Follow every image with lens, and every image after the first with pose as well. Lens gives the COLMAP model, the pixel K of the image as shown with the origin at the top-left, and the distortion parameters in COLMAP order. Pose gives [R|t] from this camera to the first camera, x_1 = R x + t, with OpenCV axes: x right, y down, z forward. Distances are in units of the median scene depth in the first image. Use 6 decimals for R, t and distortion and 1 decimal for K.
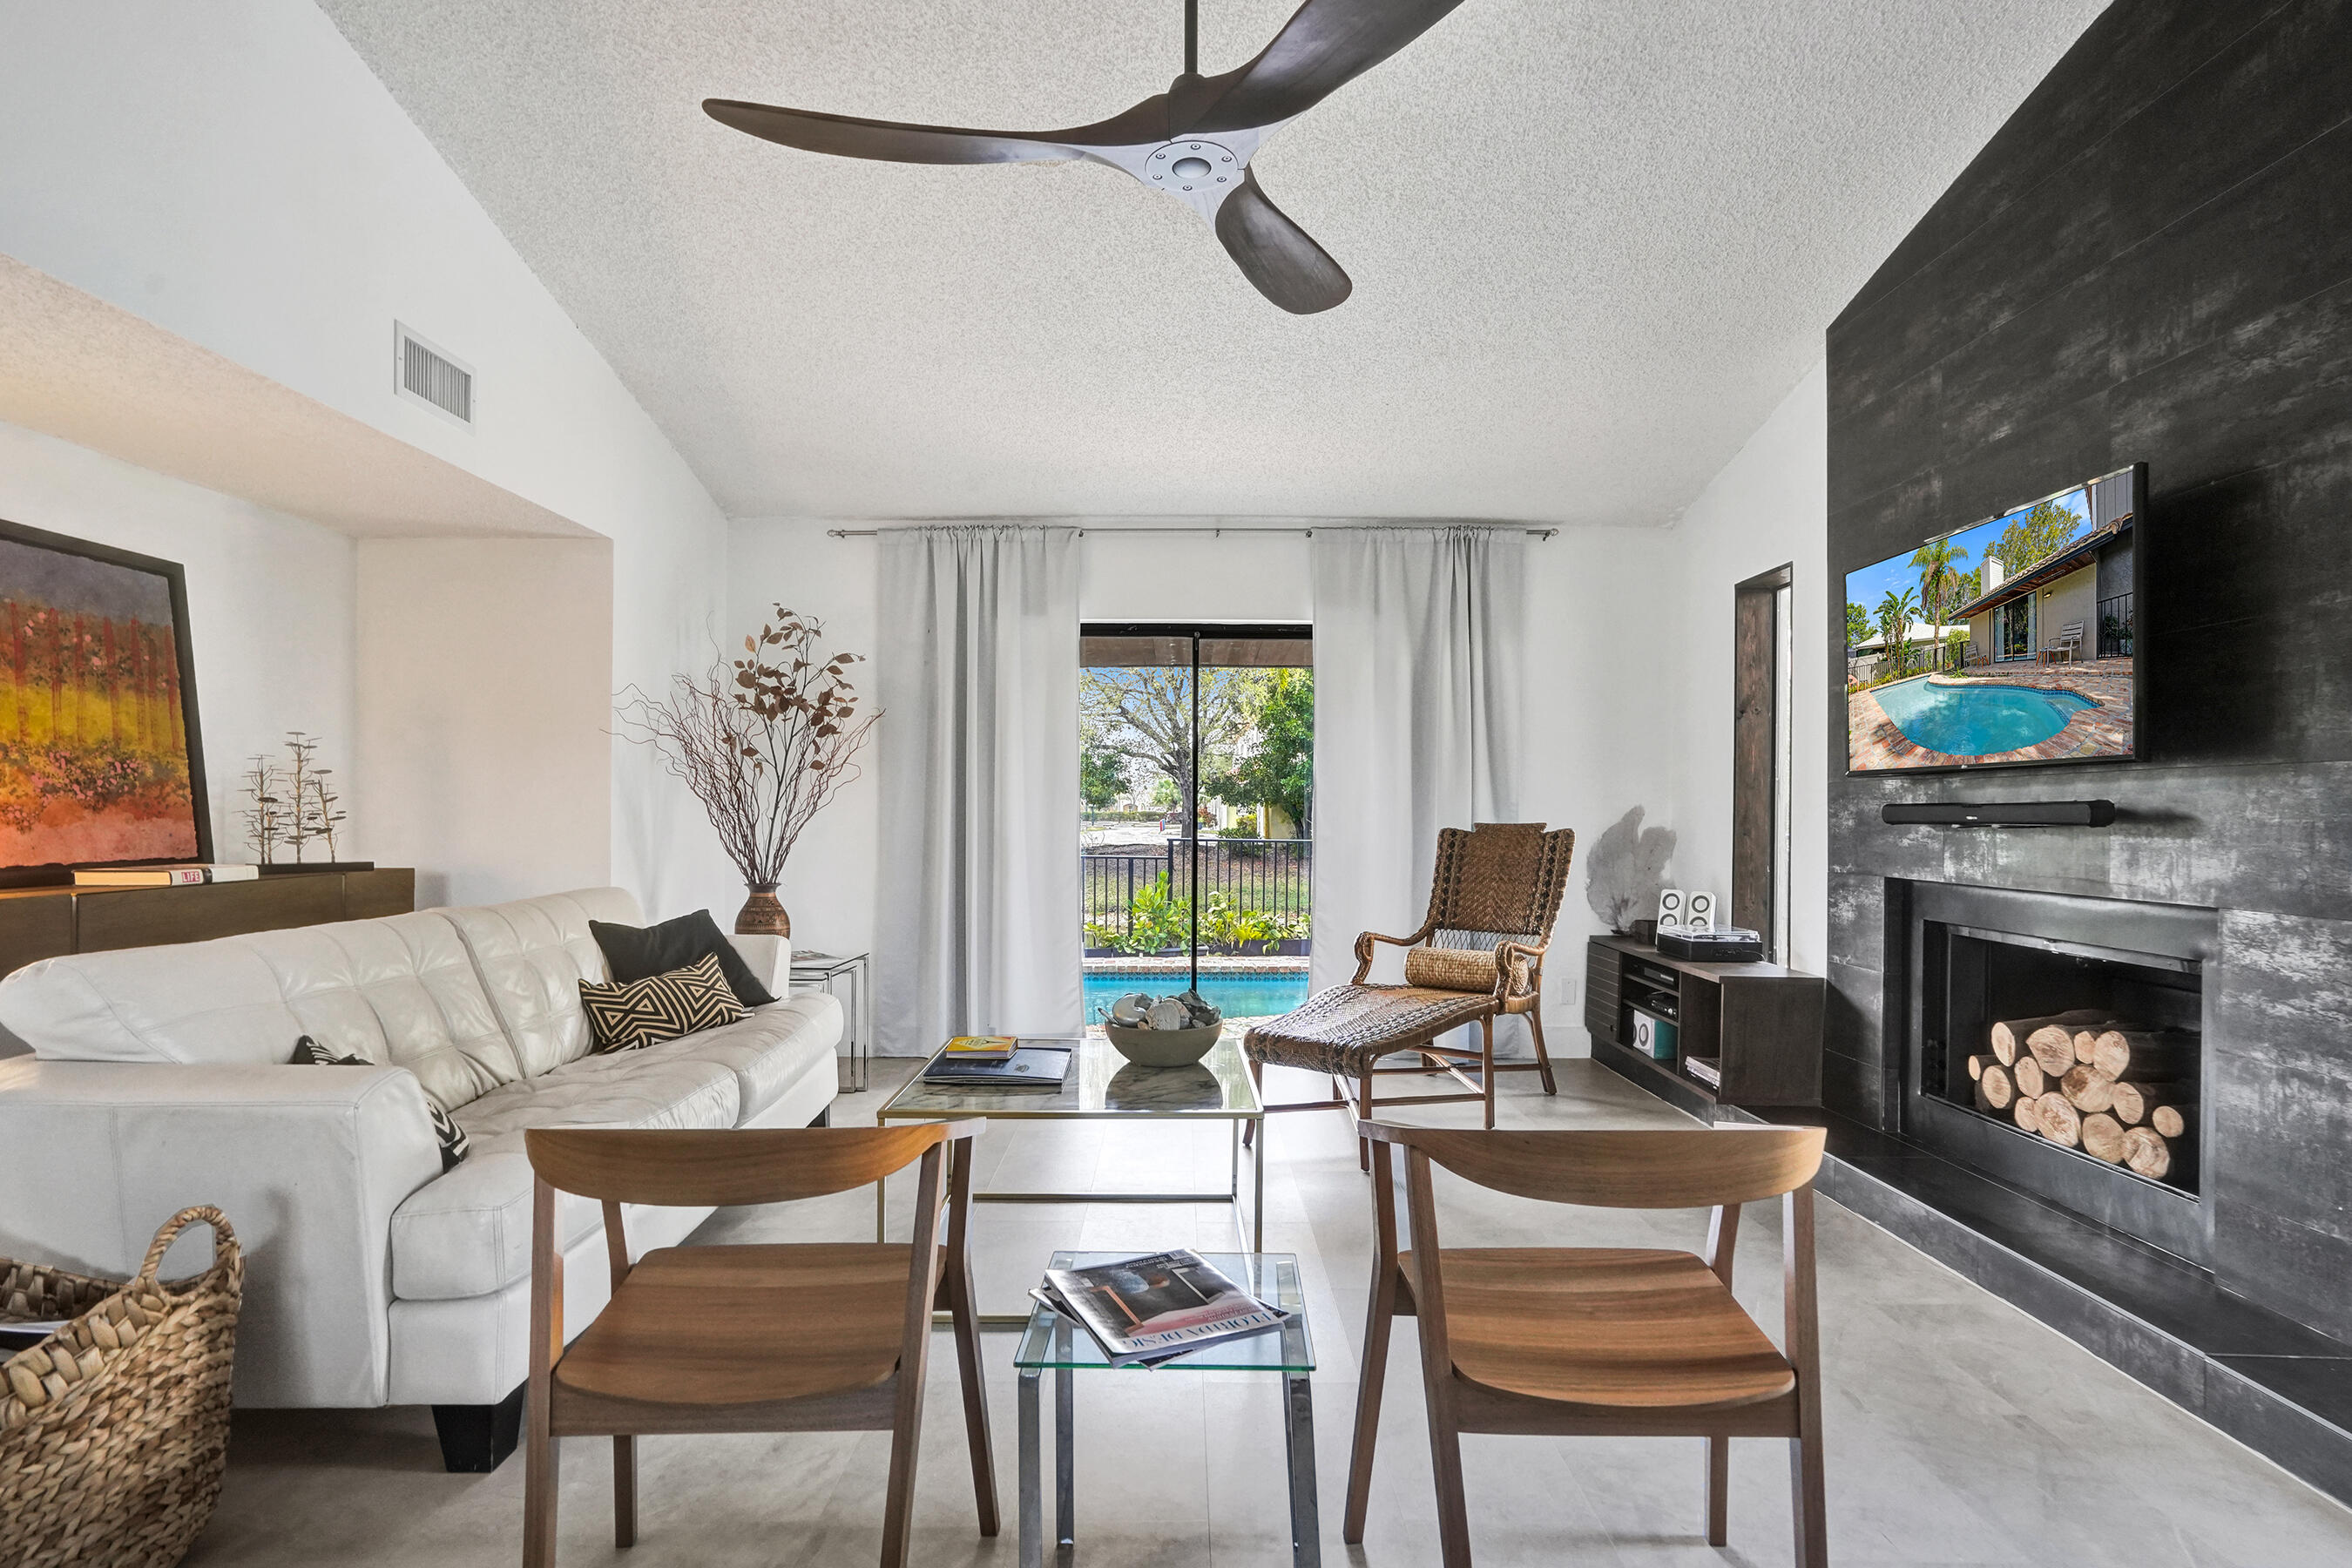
lens RADIAL K [[1169.8, 0, 1172.4], [0, 1169.8, 818.1], [0, 0, 1]] dist [-0.062719, 0.043664]
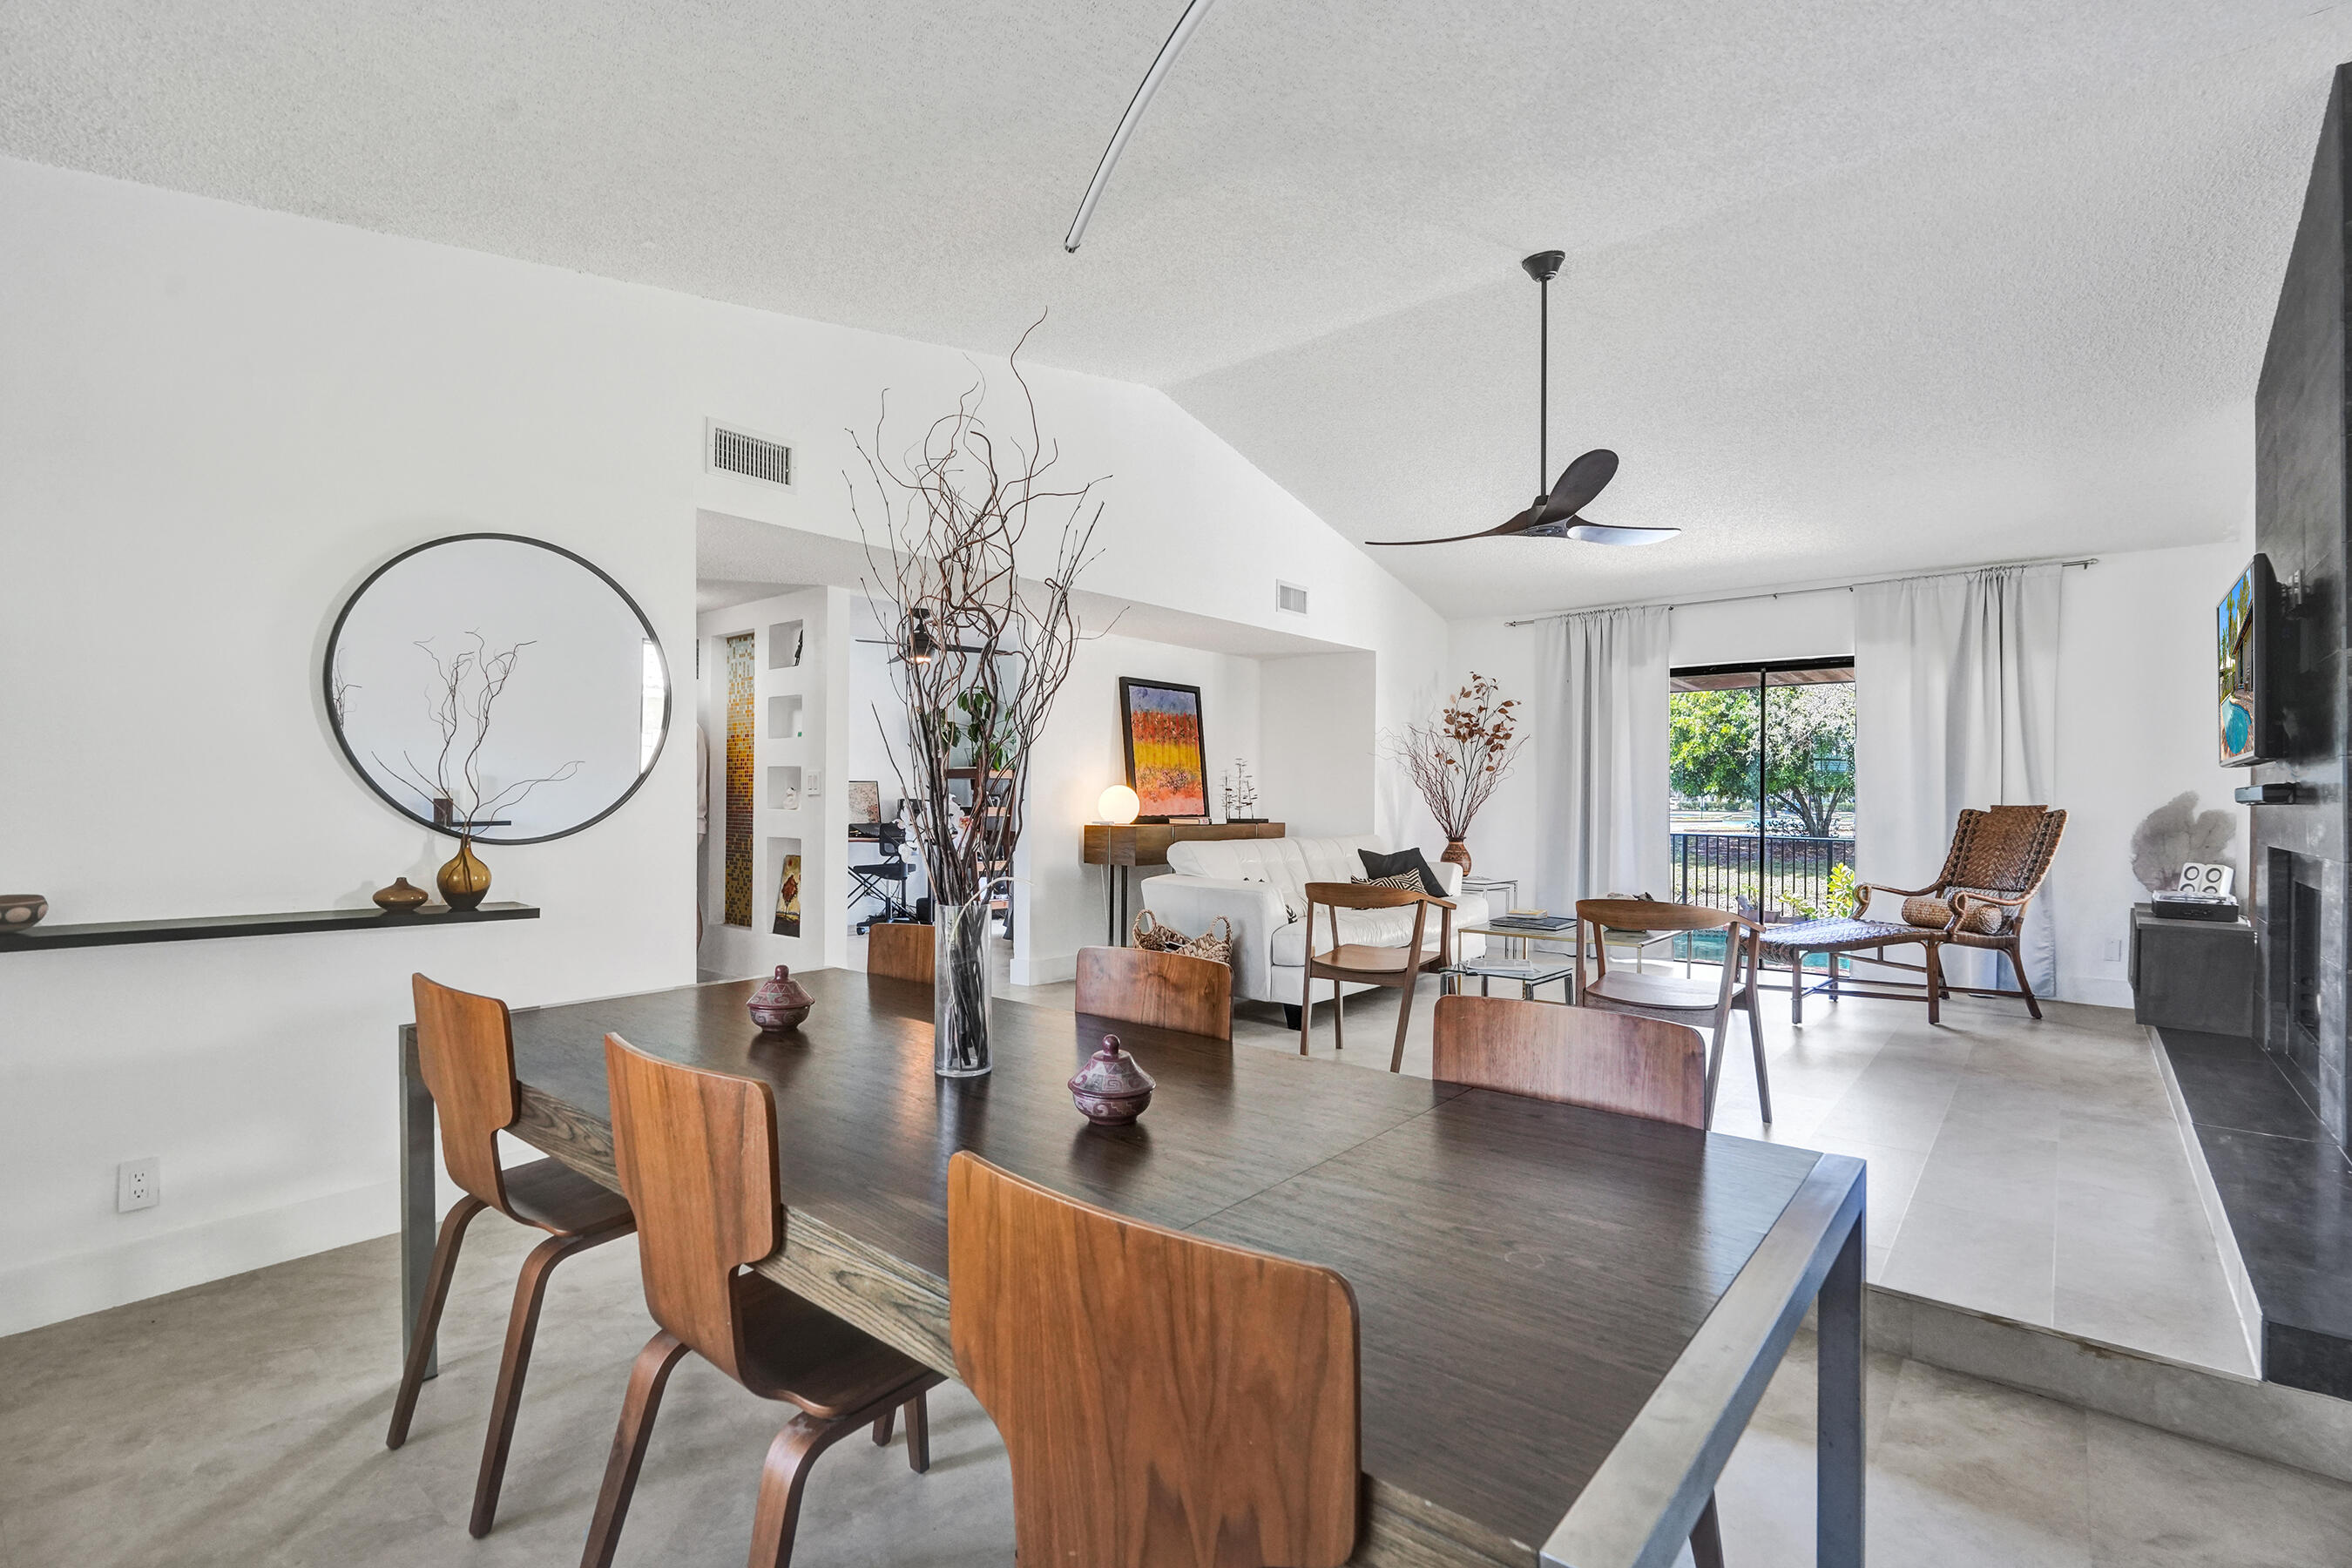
lens RADIAL K [[1083.7, 0, 1176.0], [0, 1083.7, 784.0], [0, 0, 1]] dist [-0.000829, -0.000150]
pose [[0.769708, -0.007363, -0.638354, 0.360049], [-0.007214, 0.999769, -0.020230, 0.012465], [0.638356, 0.020177, 0.769477, -0.519736]]
